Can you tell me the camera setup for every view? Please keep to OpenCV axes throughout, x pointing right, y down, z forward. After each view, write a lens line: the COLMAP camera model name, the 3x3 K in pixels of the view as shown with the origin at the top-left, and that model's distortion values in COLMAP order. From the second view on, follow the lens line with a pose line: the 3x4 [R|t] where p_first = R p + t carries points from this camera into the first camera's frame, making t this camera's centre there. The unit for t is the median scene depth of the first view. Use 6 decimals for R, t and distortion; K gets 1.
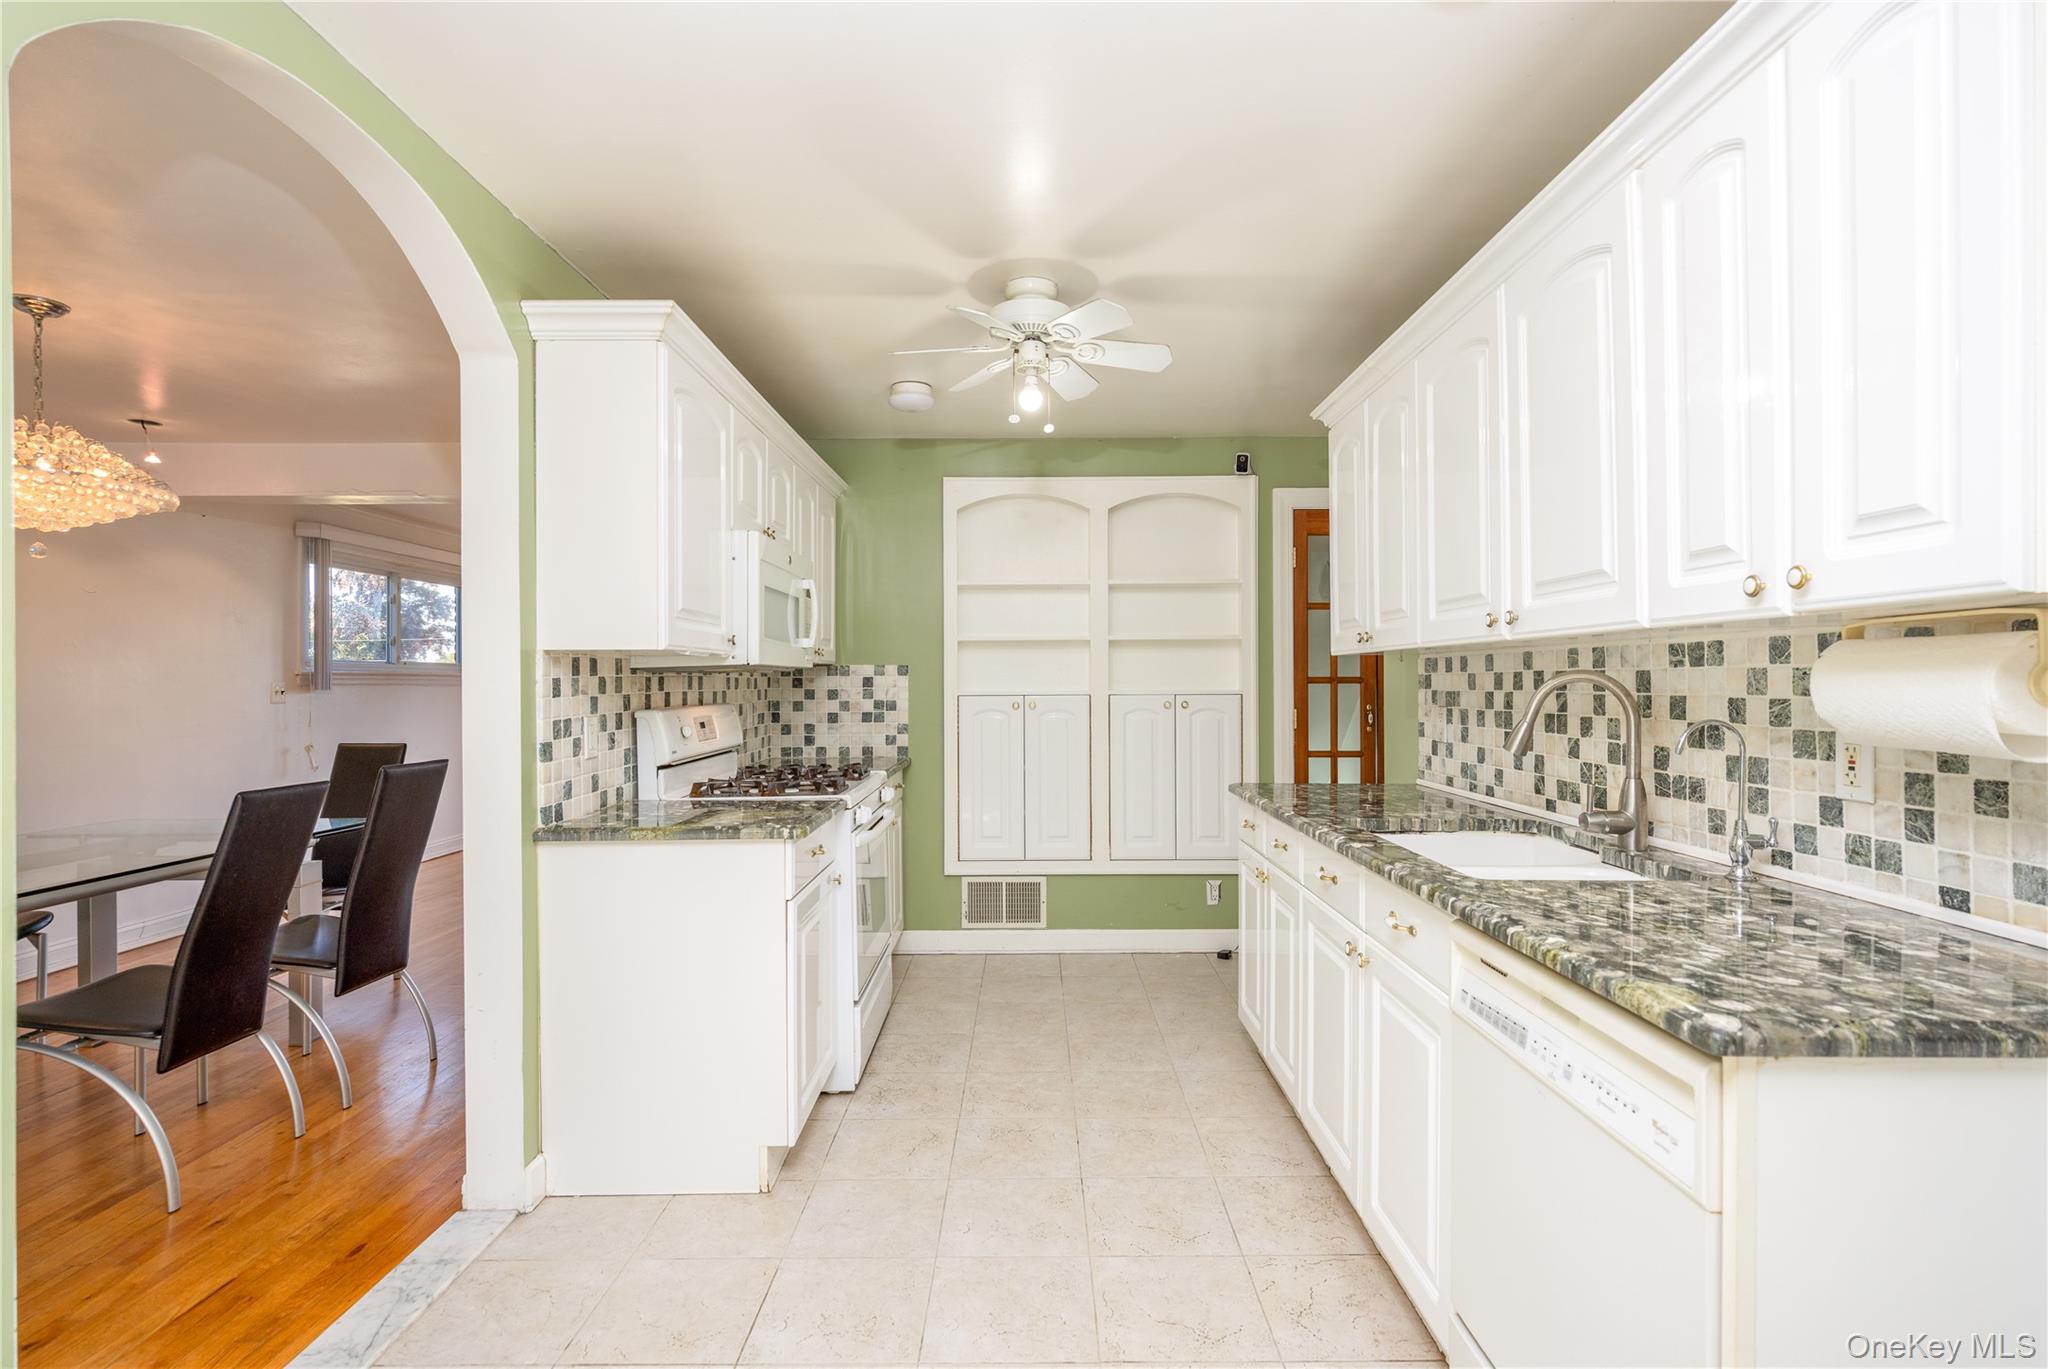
lens RADIAL K [[976.2, 0, 1029.5], [0, 976.2, 677.4], [0, 0, 1]] dist [0.001902, 0.000345]
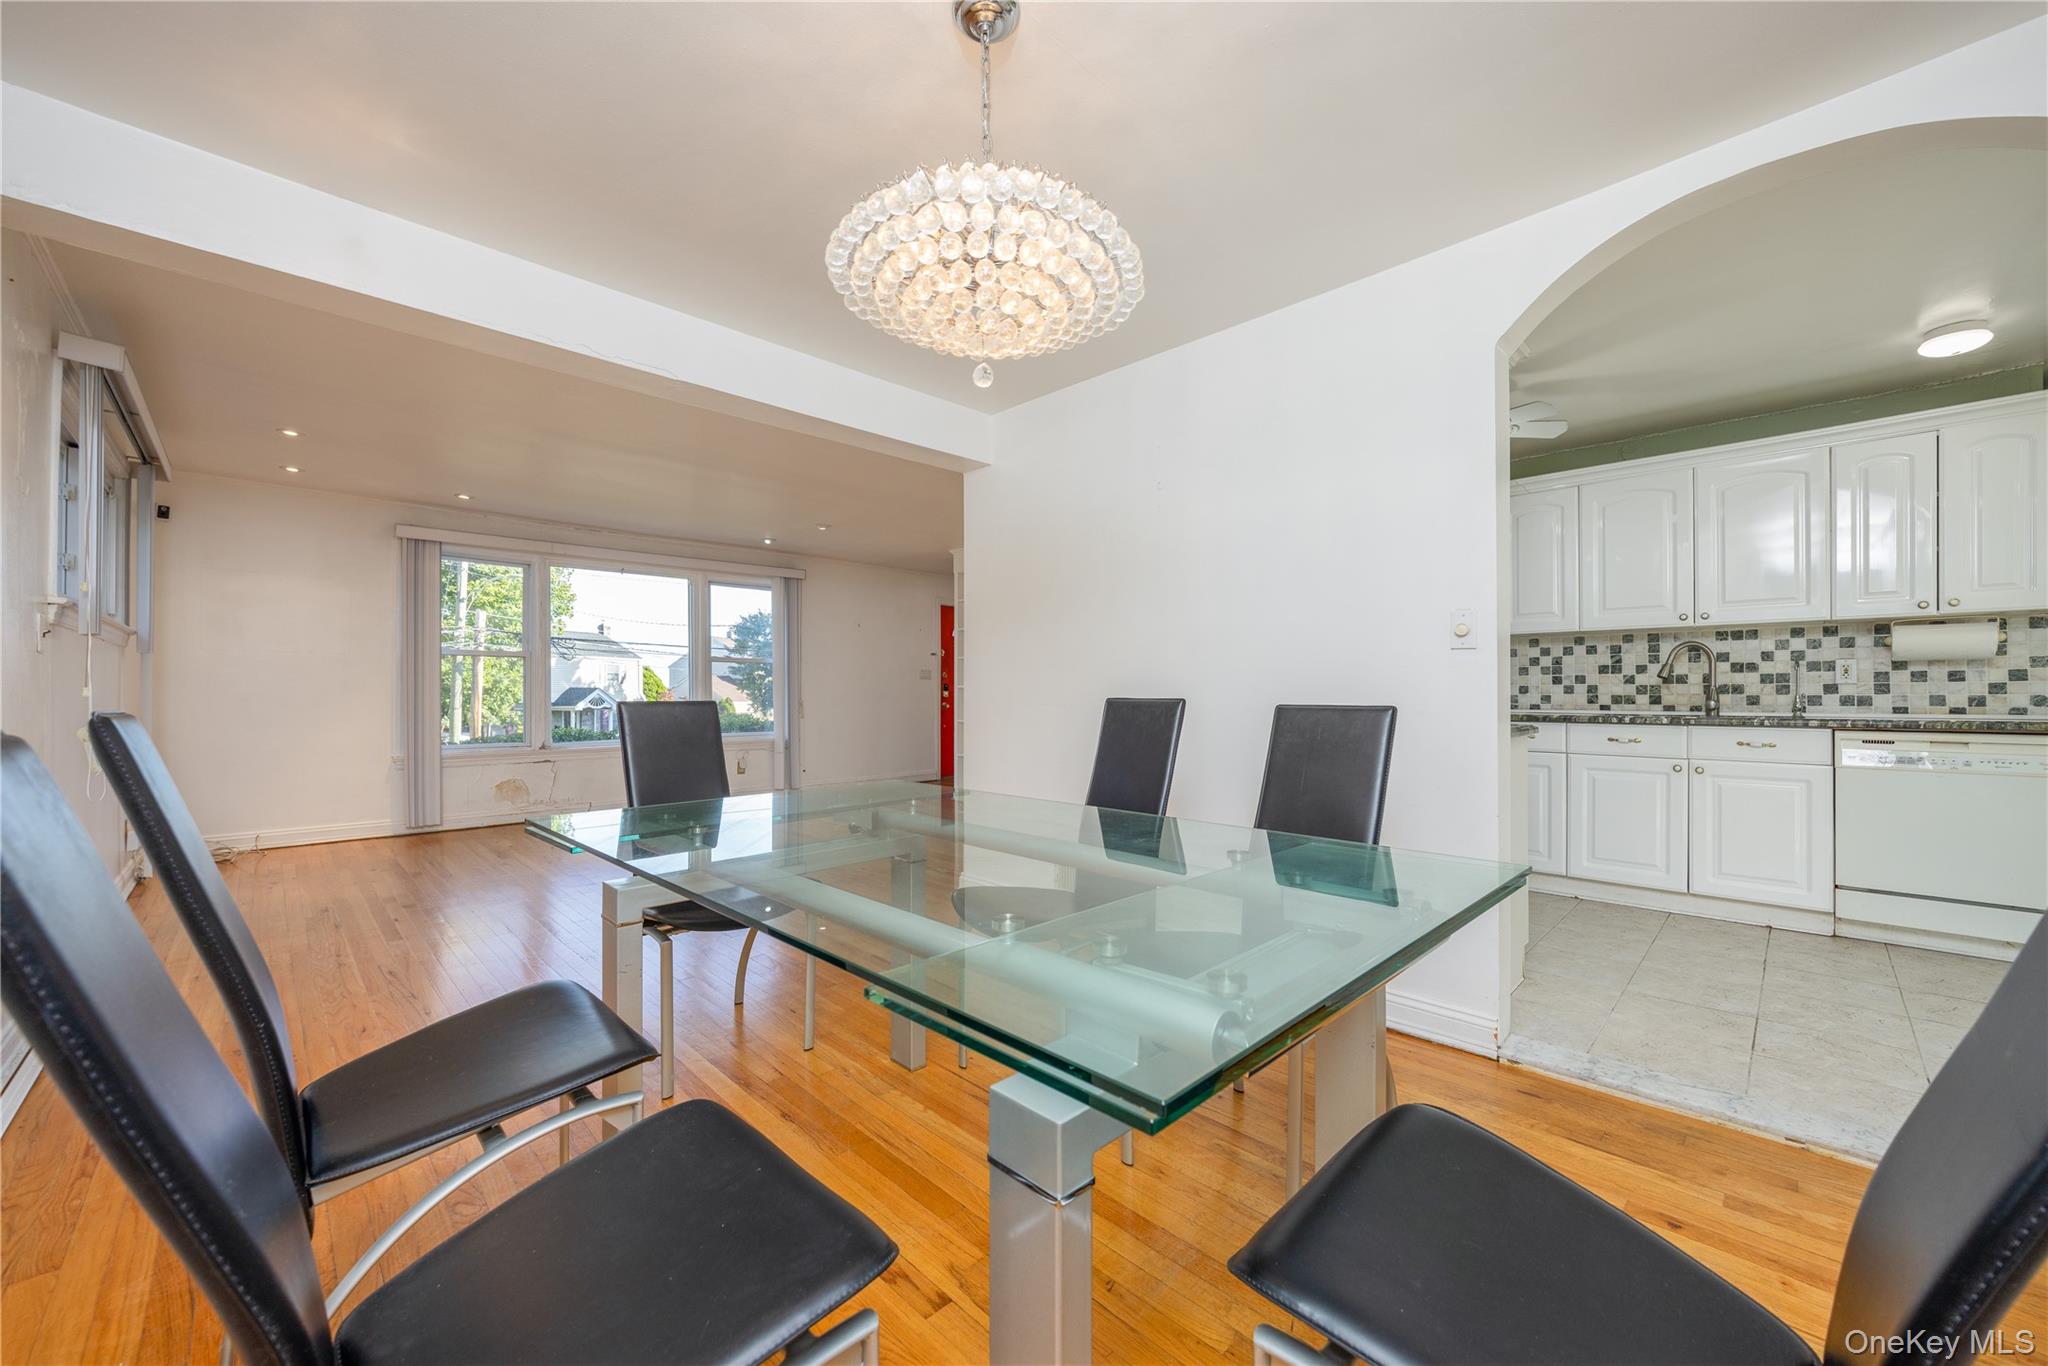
lens RADIAL K [[775.1, 0, 1025.6], [0, 775.1, 687.3], [0, 0, 1]] dist [-0.000544, -0.000109]
pose [[0.707185, 0.009464, 0.706965, -2.119278], [-0.006639, 0.999955, -0.006745, 0.143044], [-0.706998, 0.000076, 0.707216, 0.931735]]
